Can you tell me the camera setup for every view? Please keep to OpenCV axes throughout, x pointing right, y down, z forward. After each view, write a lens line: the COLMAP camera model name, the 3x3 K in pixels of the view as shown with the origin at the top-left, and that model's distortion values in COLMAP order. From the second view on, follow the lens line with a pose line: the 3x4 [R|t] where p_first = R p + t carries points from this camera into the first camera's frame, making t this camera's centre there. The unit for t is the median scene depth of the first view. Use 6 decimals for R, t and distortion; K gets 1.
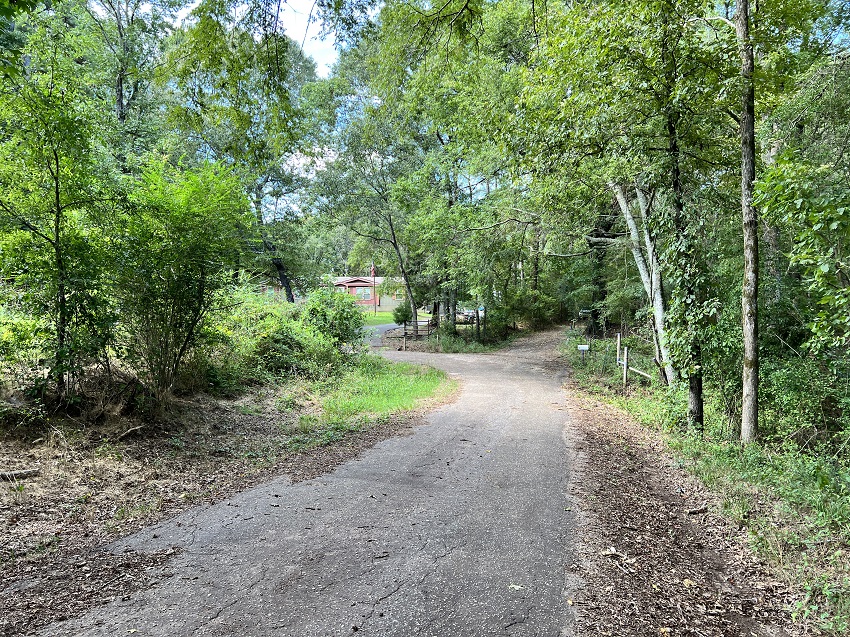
lens RADIAL K [[637.7, 0, 430.0], [0, 637.7, 324.1], [0, 0, 1]] dist [0.071389, -0.085674]
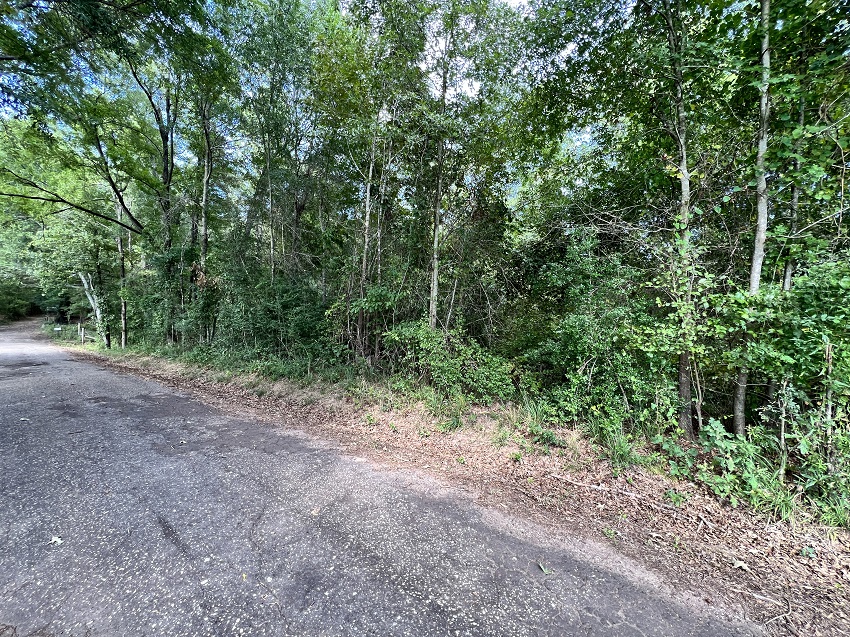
lens RADIAL K [[337.7, 0, 425.9], [0, 337.7, 322.1], [0, 0, 1]] dist [-0.000713, 0.000303]
pose [[0.464261, -0.027394, 0.885274, -0.299248], [0.000106, 0.999523, 0.030874, -0.035041], [-0.885698, -0.014240, 0.464043, -0.995639]]
